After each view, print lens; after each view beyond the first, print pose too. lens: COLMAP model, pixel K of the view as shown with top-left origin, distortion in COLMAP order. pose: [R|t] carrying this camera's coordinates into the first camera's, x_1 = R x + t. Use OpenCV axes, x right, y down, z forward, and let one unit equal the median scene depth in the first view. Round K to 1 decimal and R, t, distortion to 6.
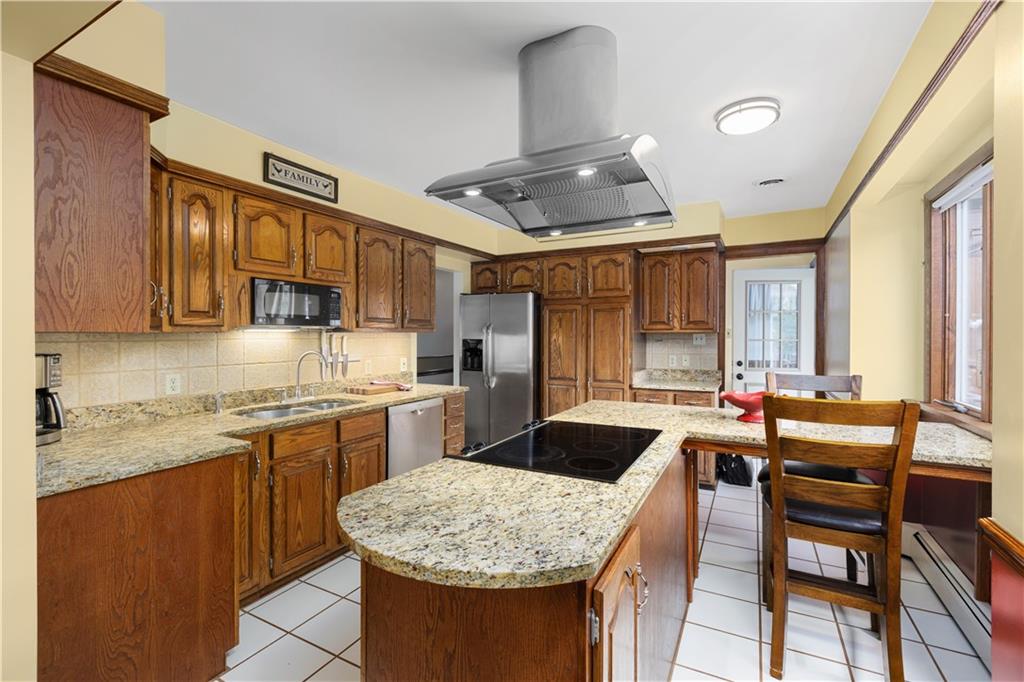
lens RADIAL K [[454.5, 0, 509.2], [0, 454.5, 337.8], [0, 0, 1]] dist [0.001367, 0.000575]
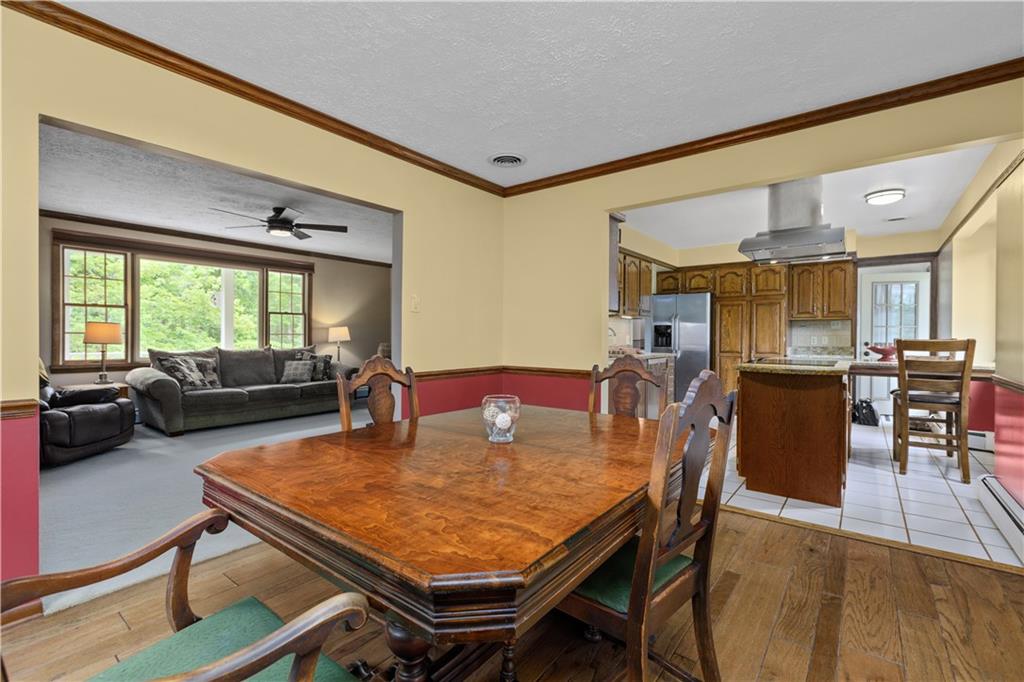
lens RADIAL K [[454.5, 0, 509.2], [0, 454.5, 337.8], [0, 0, 1]] dist [0.001367, 0.000575]
pose [[0.986455, 0.005222, -0.163951, -0.479890], [-0.005523, 0.999984, -0.001383, 0.071075], [0.163941, 0.002270, 0.986468, -0.761926]]
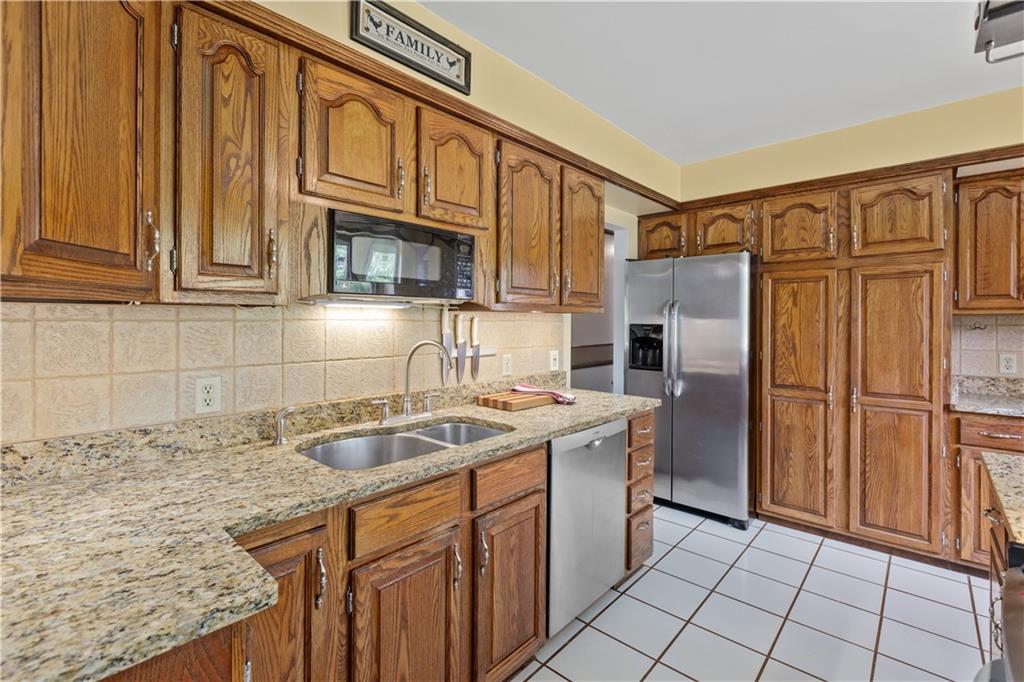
lens RADIAL K [[461.6, 0, 507.3], [0, 461.6, 320.8], [0, 0, 1]] dist [0.001113, 0.000164]
pose [[0.971050, 0.003206, -0.238857, -0.171916], [-0.005400, 0.999949, -0.008533, 0.007163], [0.238817, 0.009575, 0.971017, 0.397348]]
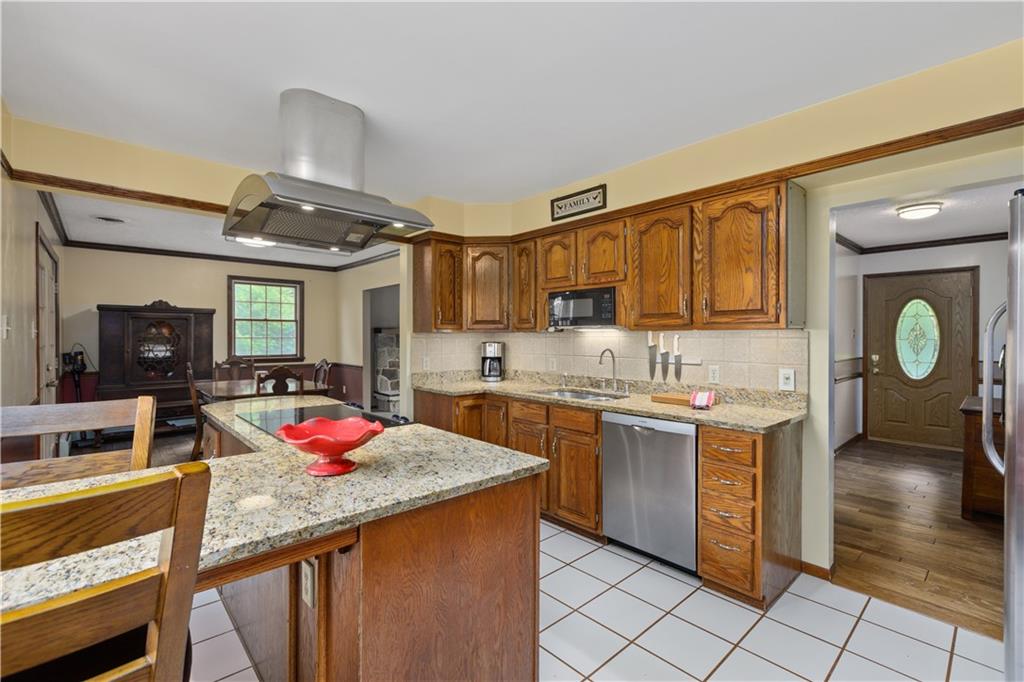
lens RADIAL K [[454.5, 0, 509.2], [0, 454.5, 337.8], [0, 0, 1]] dist [0.001367, 0.000575]
pose [[-0.326710, 0.004041, -0.945116, 0.641495], [-0.008166, 0.999941, 0.007098, -0.001992], [0.945089, 0.010037, -0.326658, 1.066718]]
